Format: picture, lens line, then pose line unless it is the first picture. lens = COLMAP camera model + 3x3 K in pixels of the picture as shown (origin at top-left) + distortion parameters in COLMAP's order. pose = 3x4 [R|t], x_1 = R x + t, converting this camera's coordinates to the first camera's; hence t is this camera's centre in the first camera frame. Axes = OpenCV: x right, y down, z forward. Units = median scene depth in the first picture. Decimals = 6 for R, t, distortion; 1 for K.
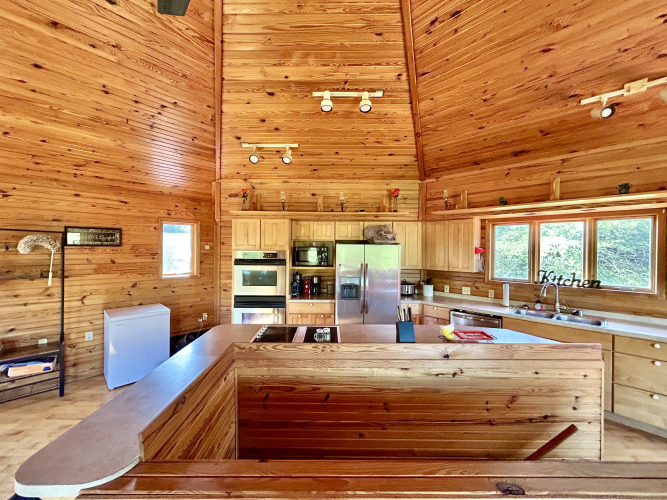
lens RADIAL K [[267.6, 0, 330.4], [0, 267.6, 248.3], [0, 0, 1]] dist [-0.001796, -0.000085]
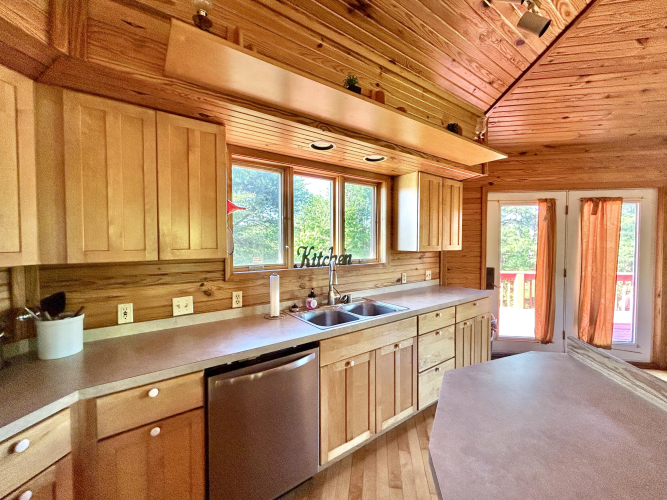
lens RADIAL K [[267.6, 0, 330.4], [0, 267.6, 248.3], [0, 0, 1]] dist [-0.001796, -0.000085]
pose [[0.181813, -0.031001, 0.982844, 0.169790], [0.007598, 0.999517, 0.030122, 0.069158], [-0.983304, 0.001991, 0.181961, 0.822609]]
